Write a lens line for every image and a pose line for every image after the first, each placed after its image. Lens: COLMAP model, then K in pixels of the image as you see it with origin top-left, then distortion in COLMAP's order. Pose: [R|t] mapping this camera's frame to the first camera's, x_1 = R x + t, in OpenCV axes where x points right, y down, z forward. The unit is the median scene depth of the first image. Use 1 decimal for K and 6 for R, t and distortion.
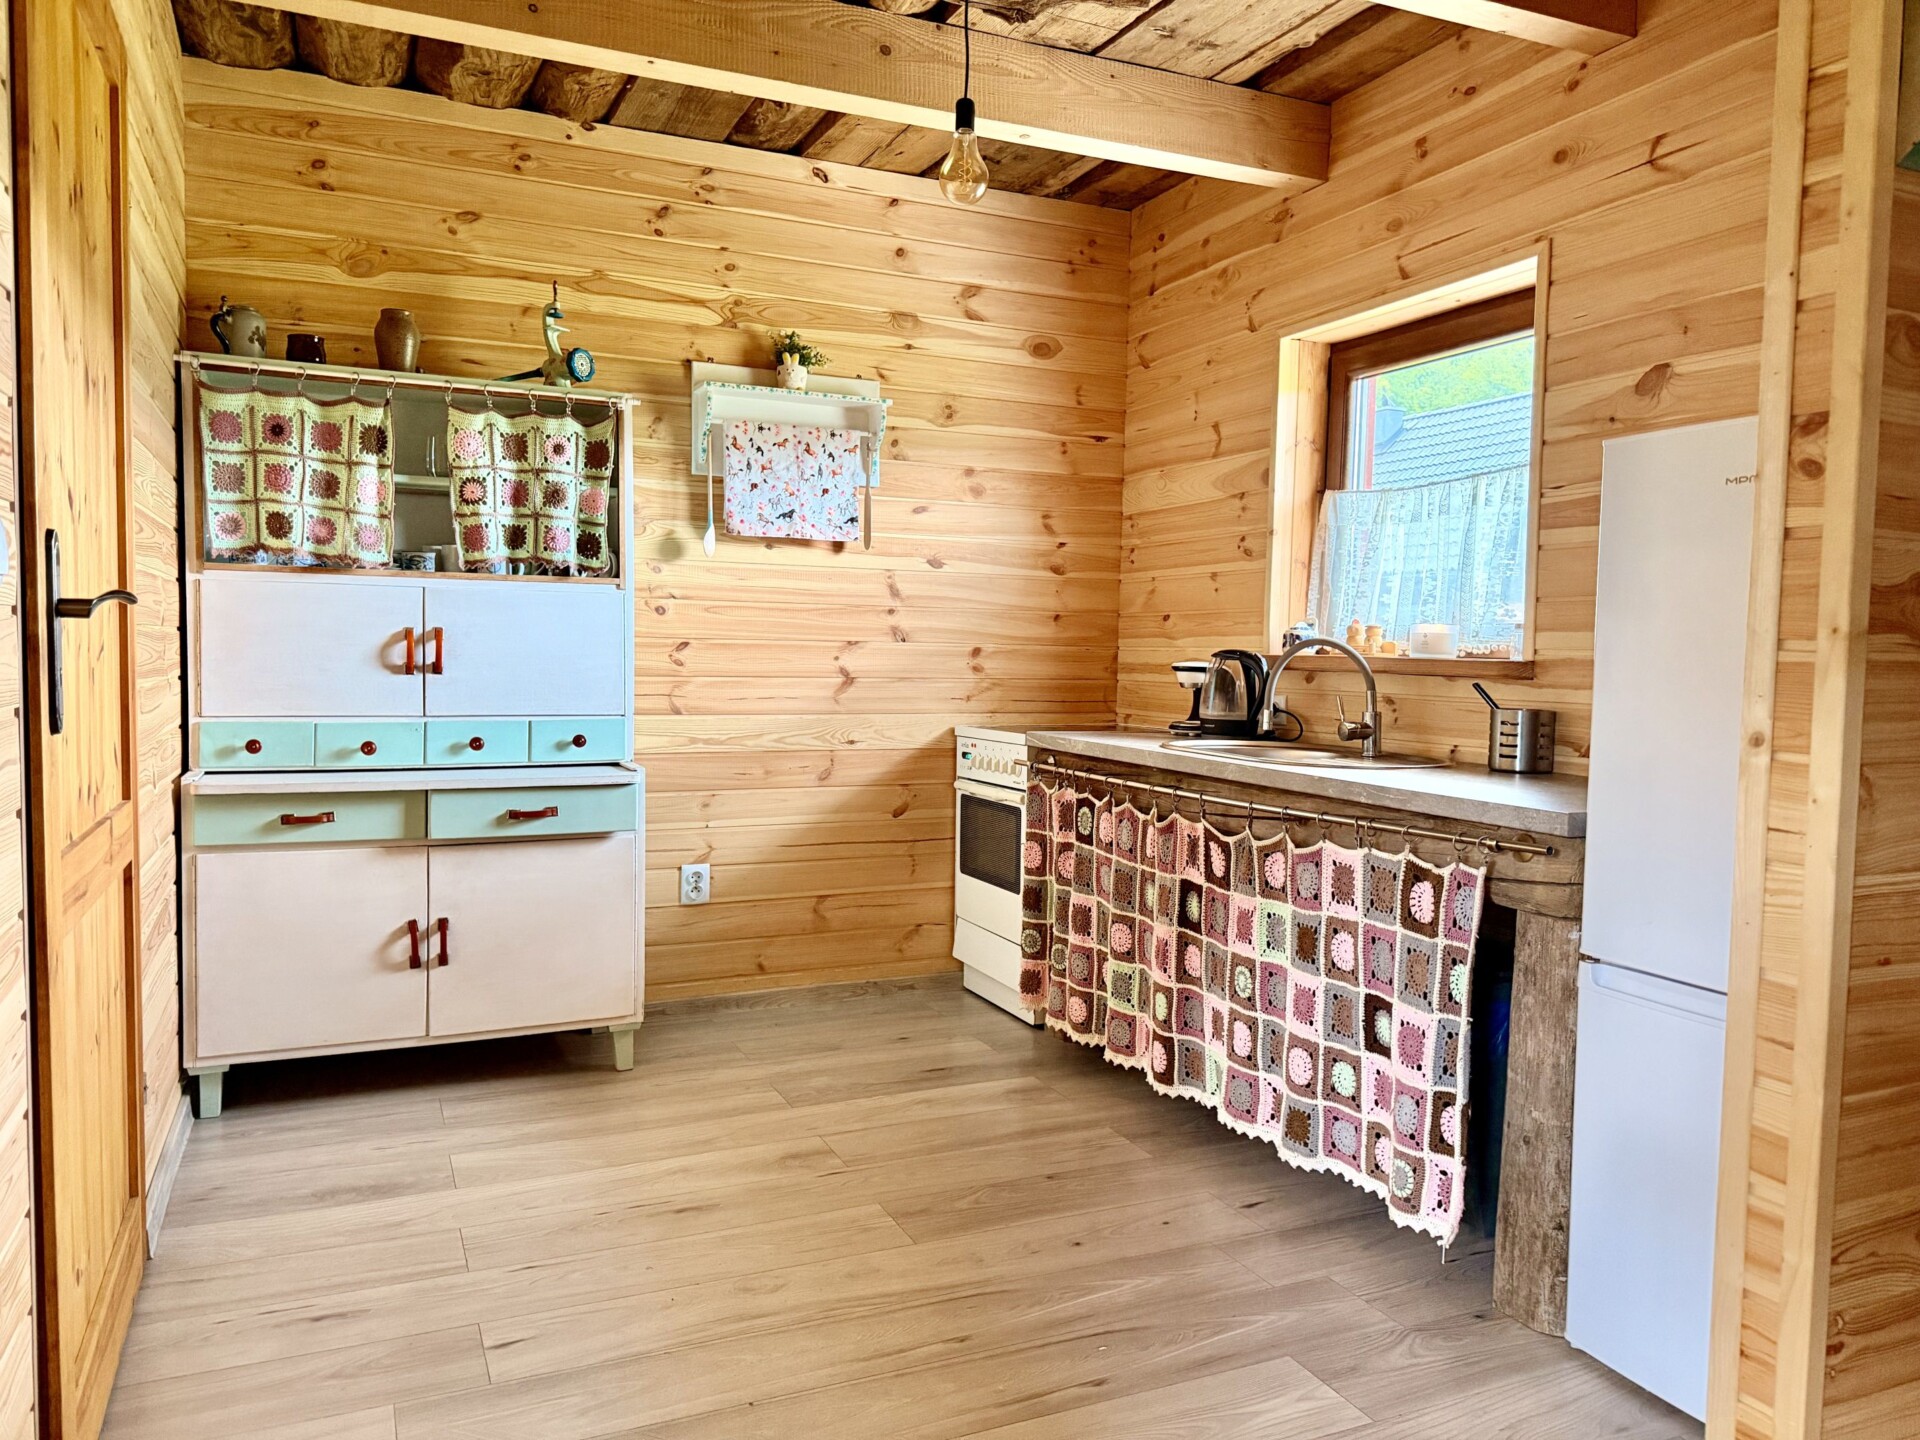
lens RADIAL K [[1336.7, 0, 958.5], [0, 1336.7, 730.4], [0, 0, 1]] dist [0.047356, -0.064083]
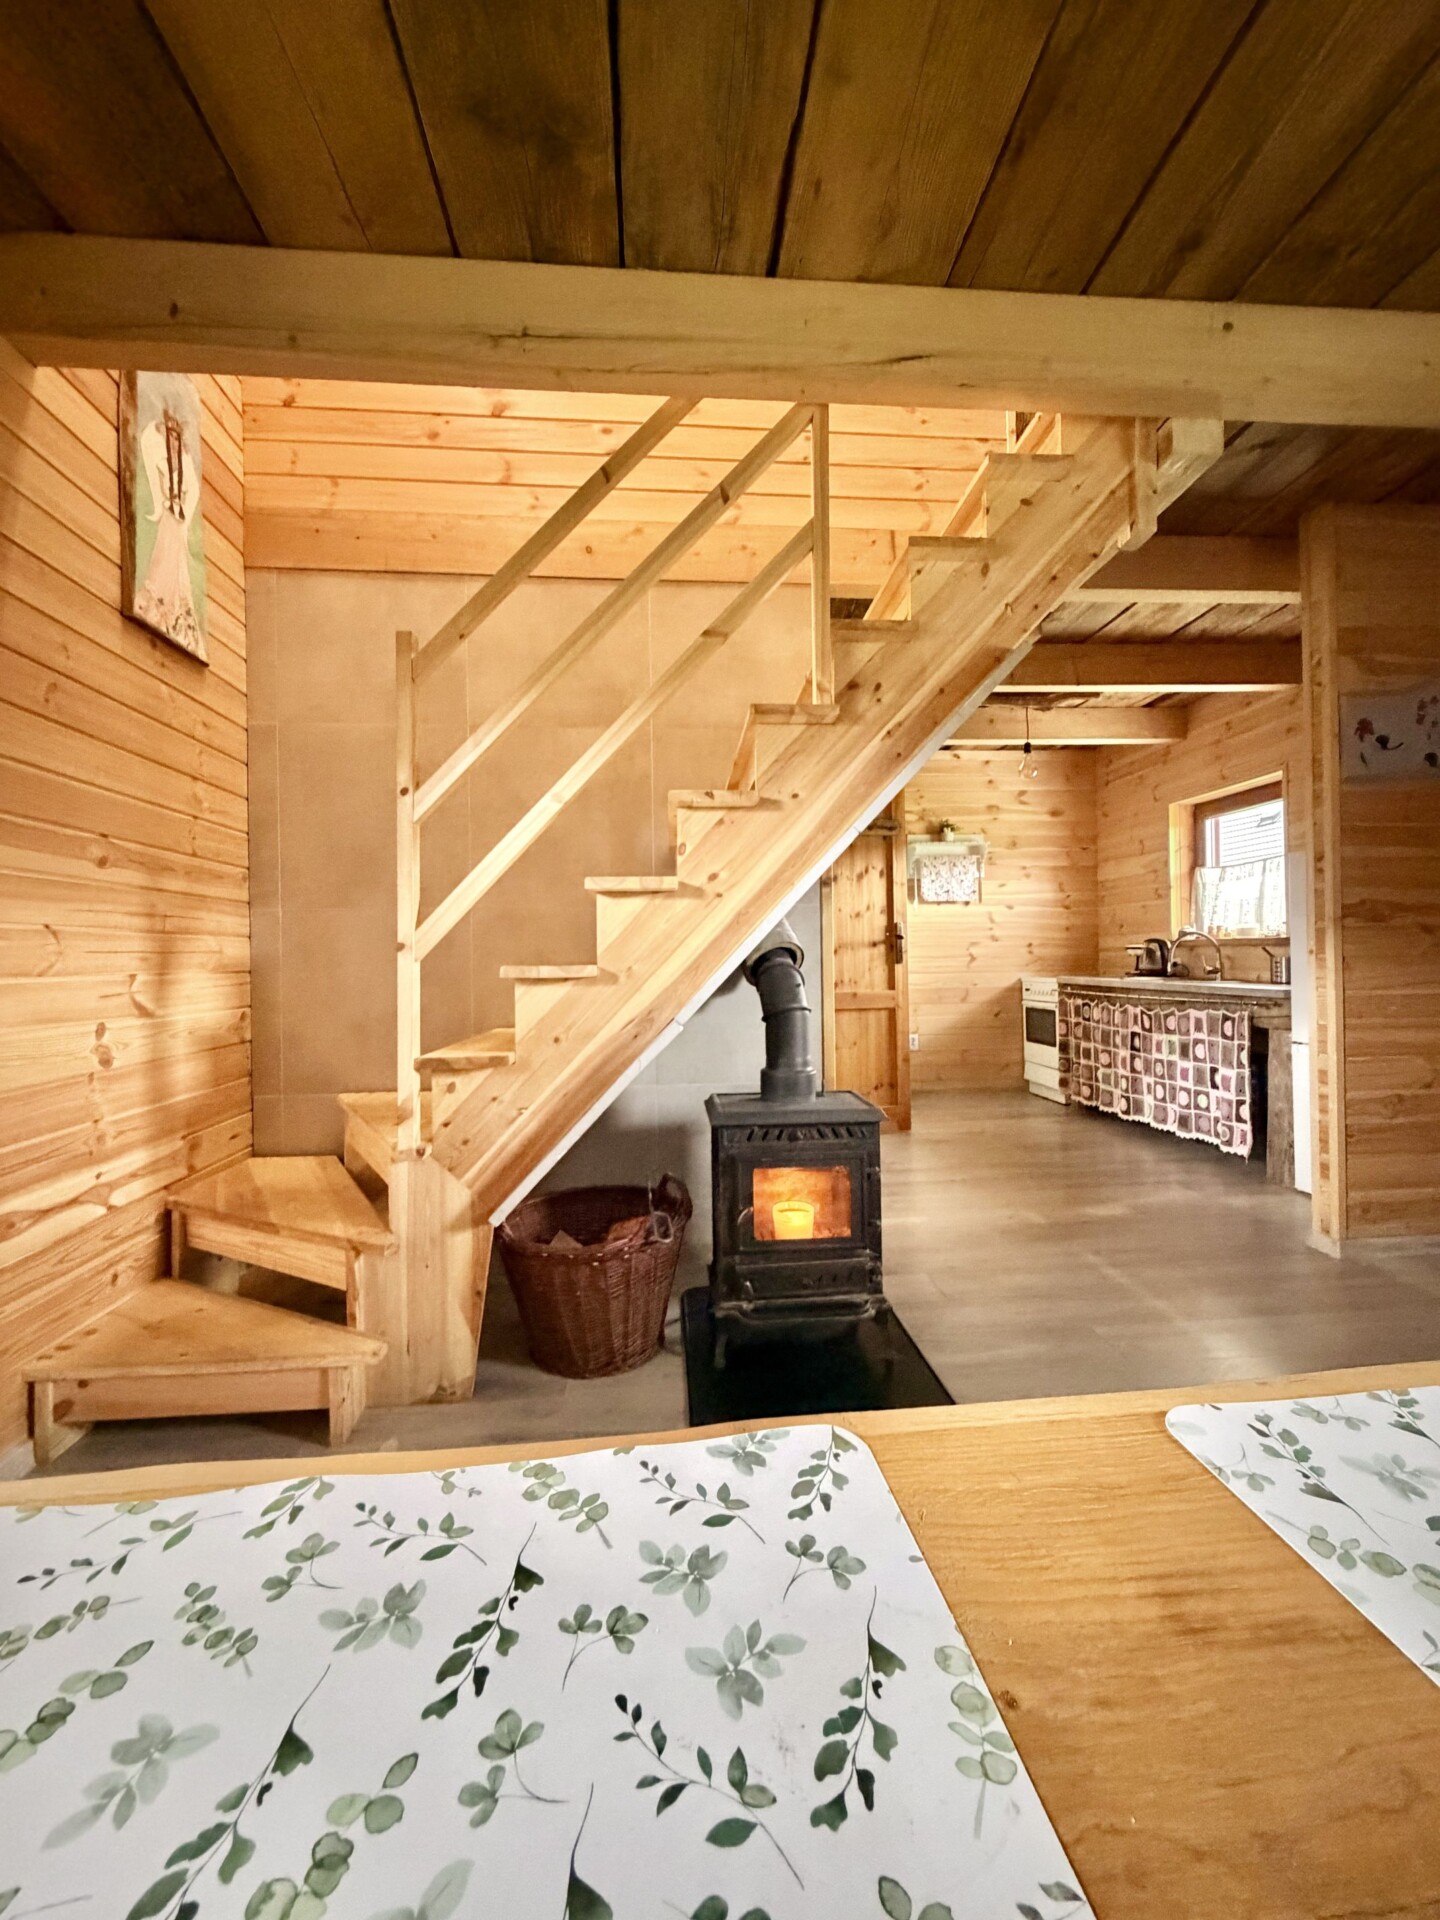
lens RADIAL K [[770.1, 0, 716.9], [0, 770.1, 954.0], [0, 0, 1]] dist [0.001198, -0.000291]
pose [[0.941069, -0.033393, -0.336561, -0.063806], [0.010705, 0.997556, -0.069044, 0.055277], [0.338044, 0.061372, 0.939127, -0.559484]]
